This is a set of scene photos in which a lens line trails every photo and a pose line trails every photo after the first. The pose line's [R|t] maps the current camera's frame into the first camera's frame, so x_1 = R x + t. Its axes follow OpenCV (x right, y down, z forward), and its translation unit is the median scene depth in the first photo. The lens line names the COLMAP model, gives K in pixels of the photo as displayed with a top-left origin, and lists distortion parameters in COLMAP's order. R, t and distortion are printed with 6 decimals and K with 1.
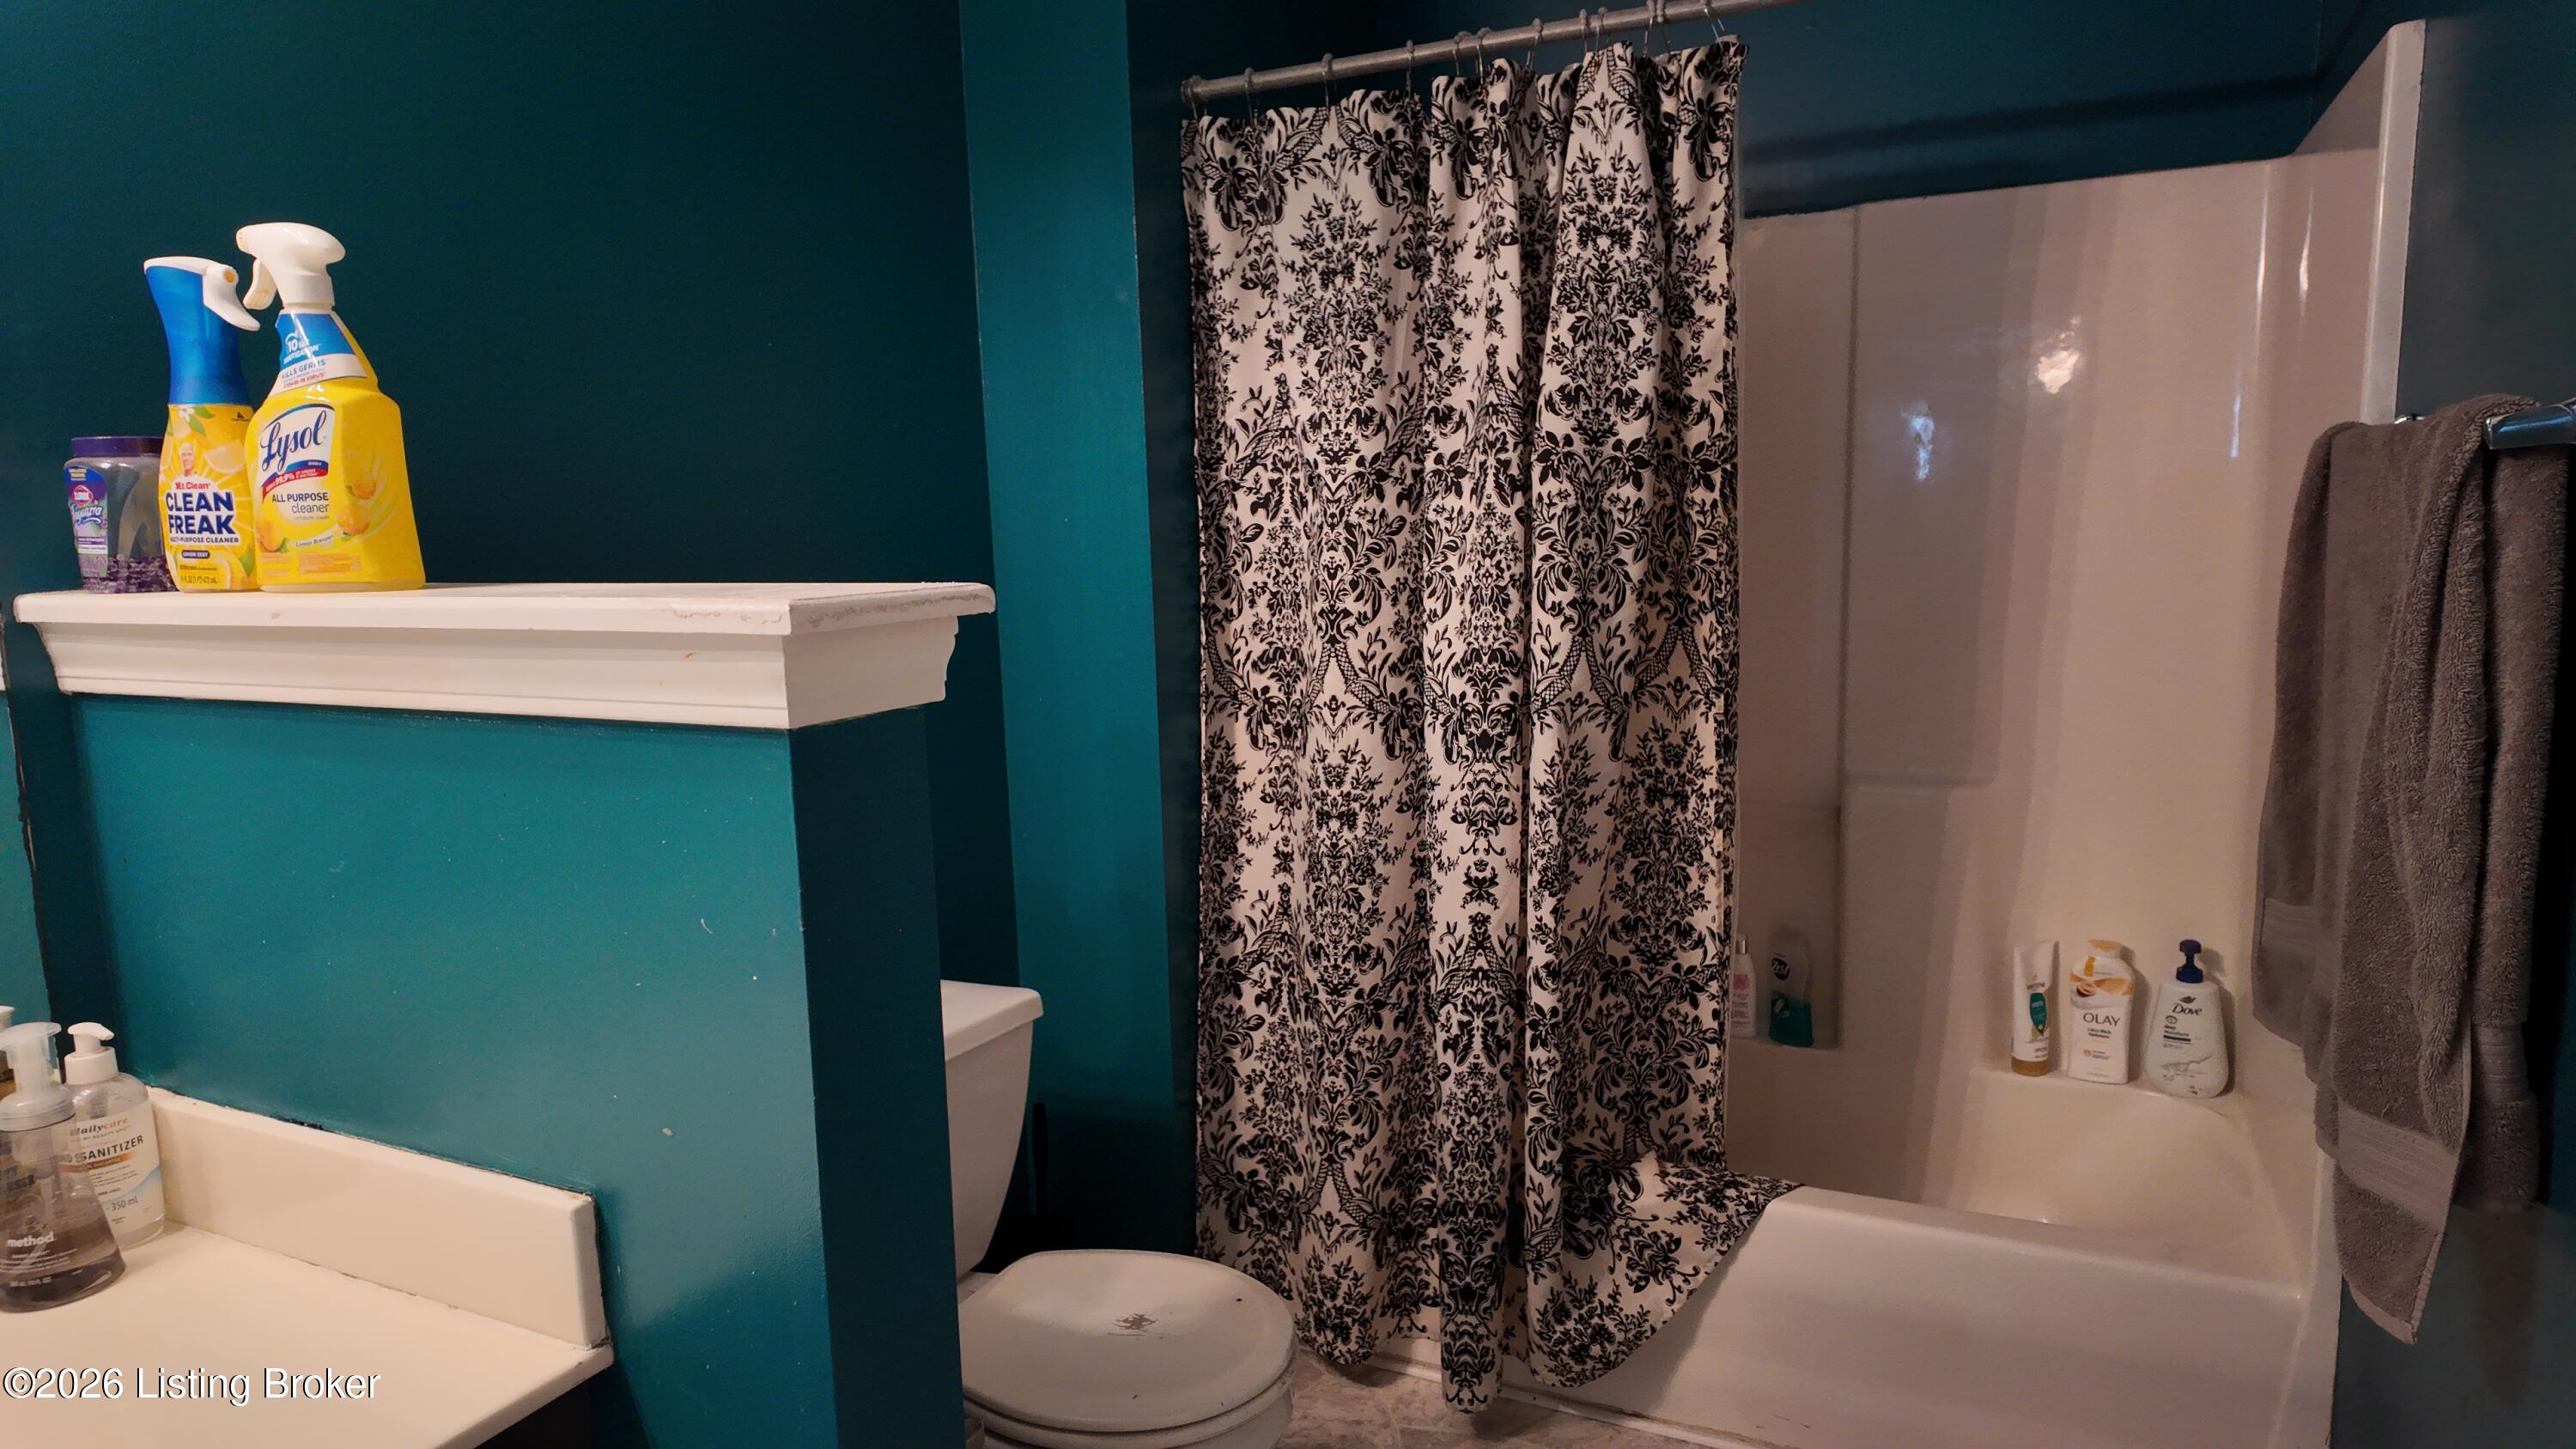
lens RADIAL K [[1498.0, 0, 1296.8], [0, 1498.0, 730.2], [0, 0, 1]] dist [0.120647, -0.160352]
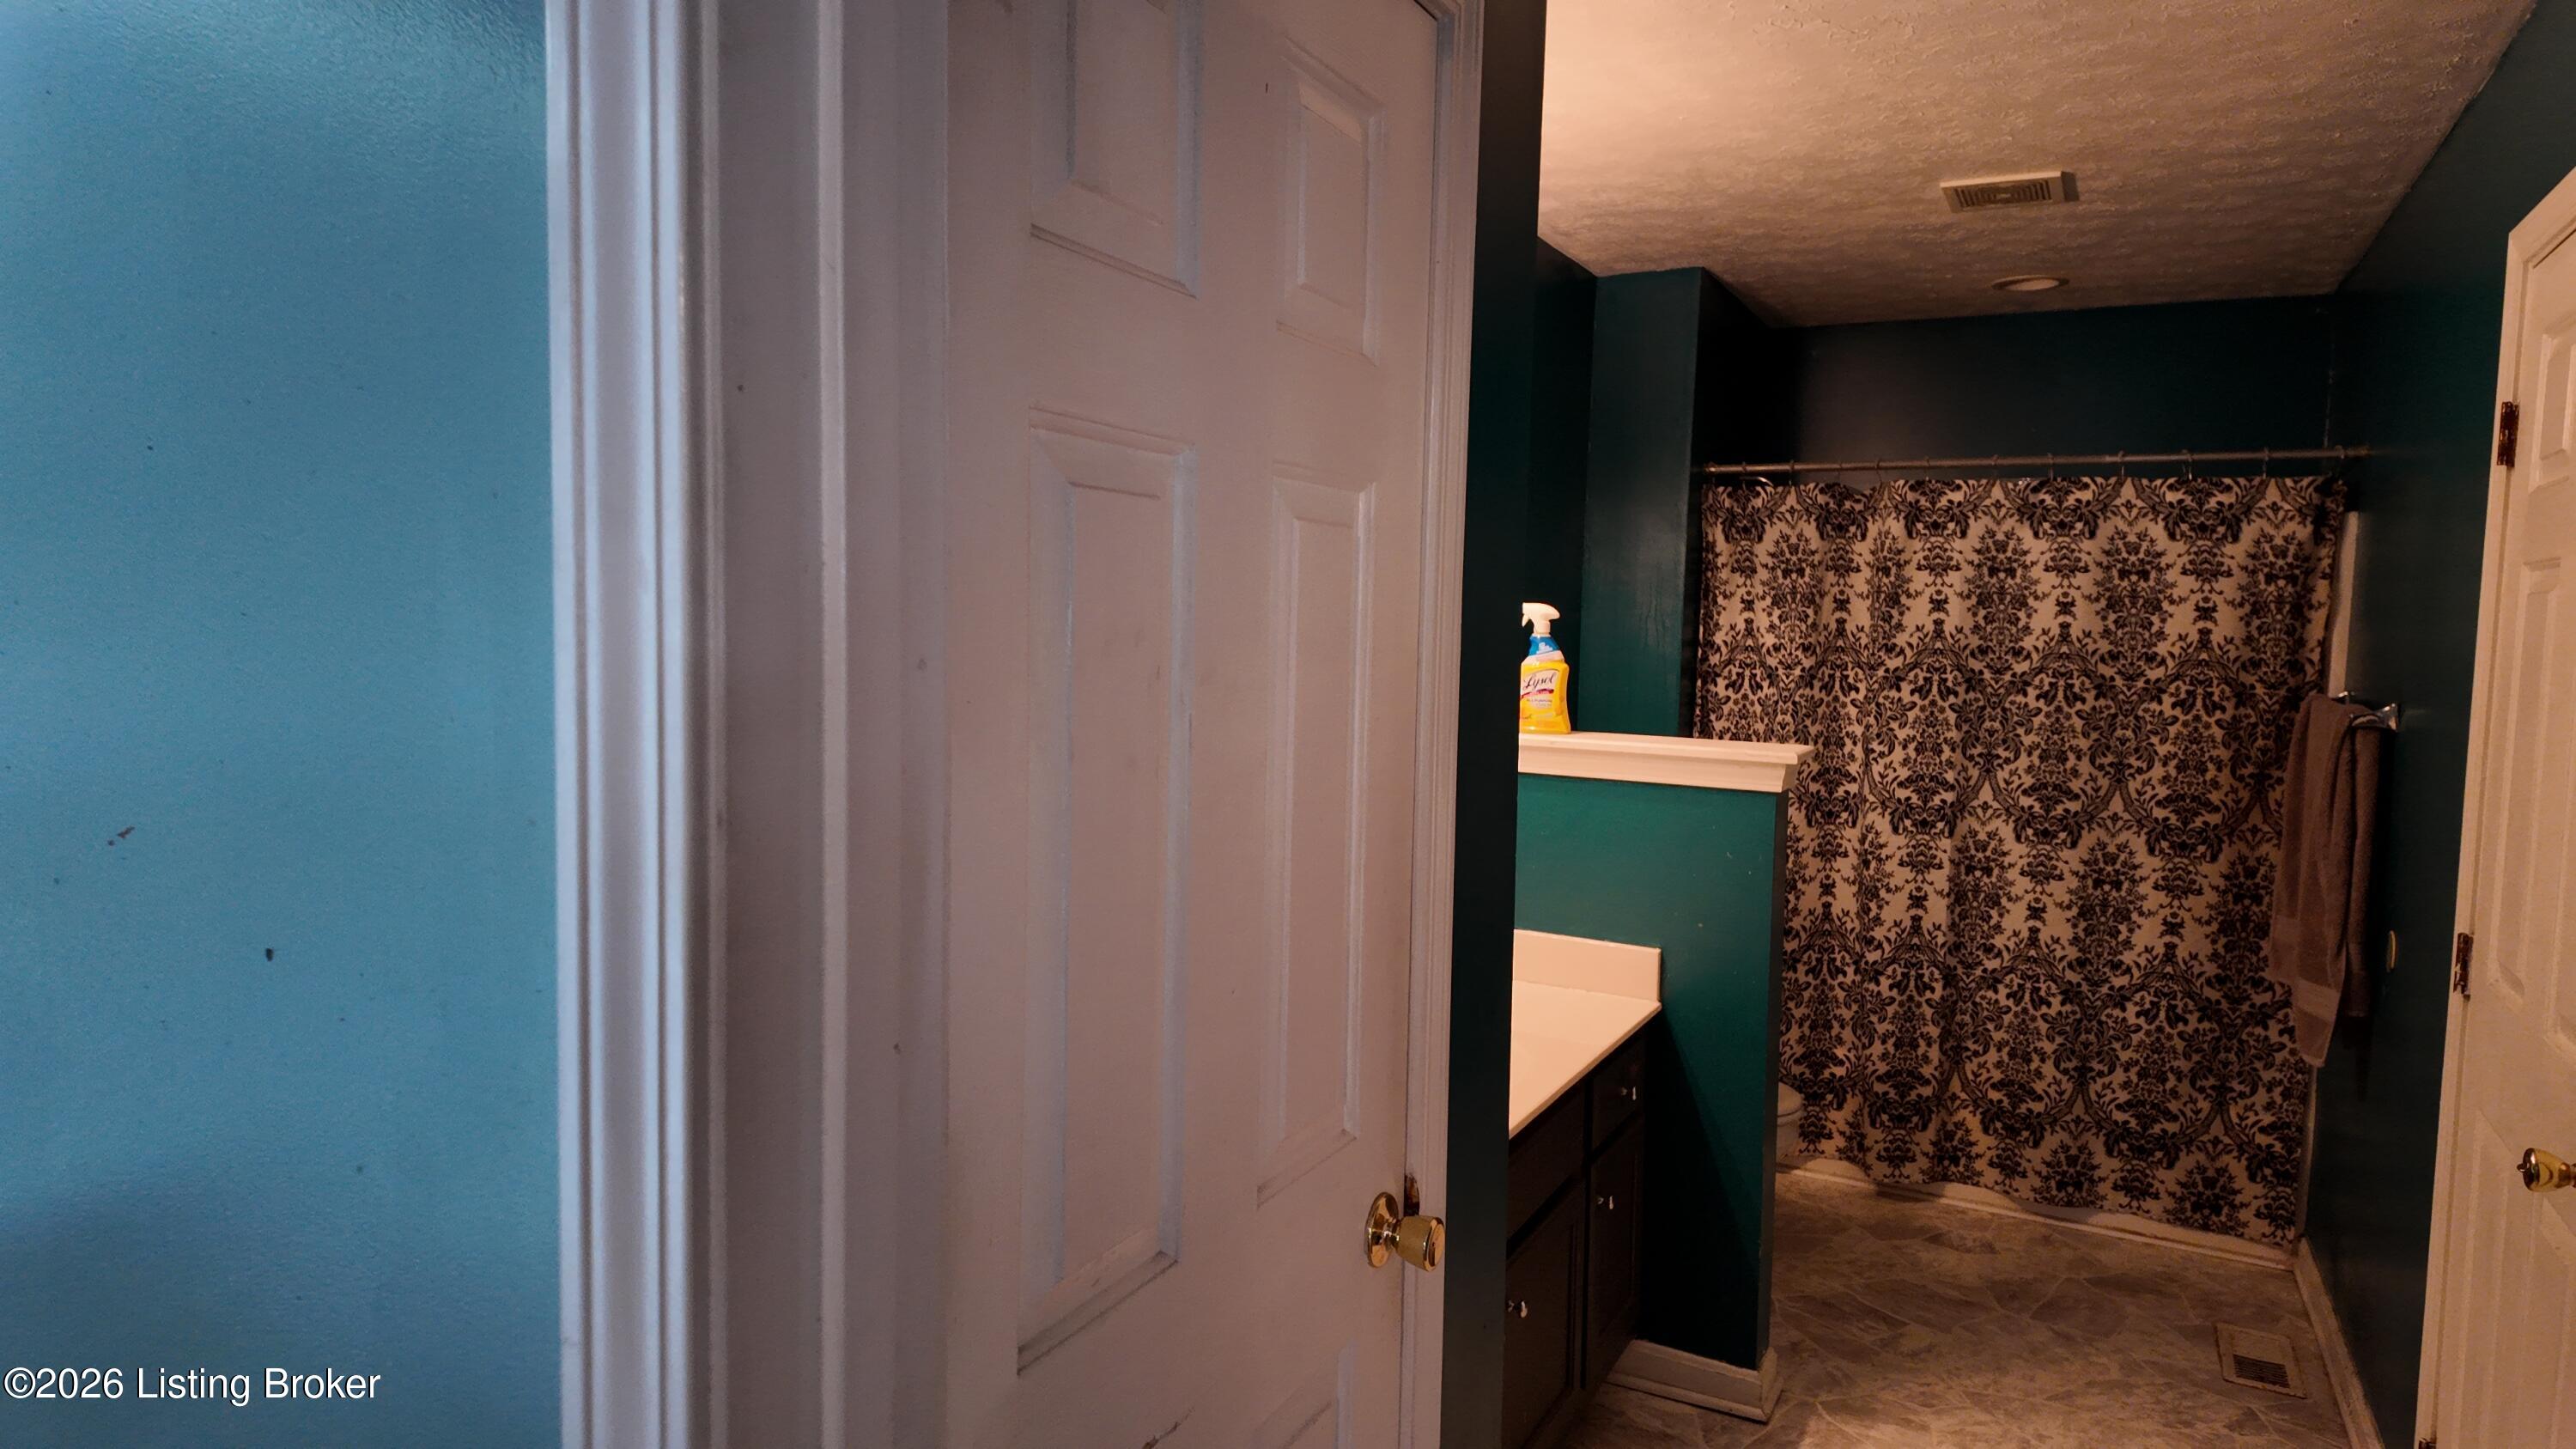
lens RADIAL K [[1498.0, 0, 1296.8], [0, 1498.0, 730.2], [0, 0, 1]] dist [0.120647, -0.160352]
pose [[0.997428, 0.055241, -0.045671, -0.497394], [-0.057939, 0.996514, -0.060031, 0.049573], [0.042196, 0.062523, 0.997151, -0.922581]]
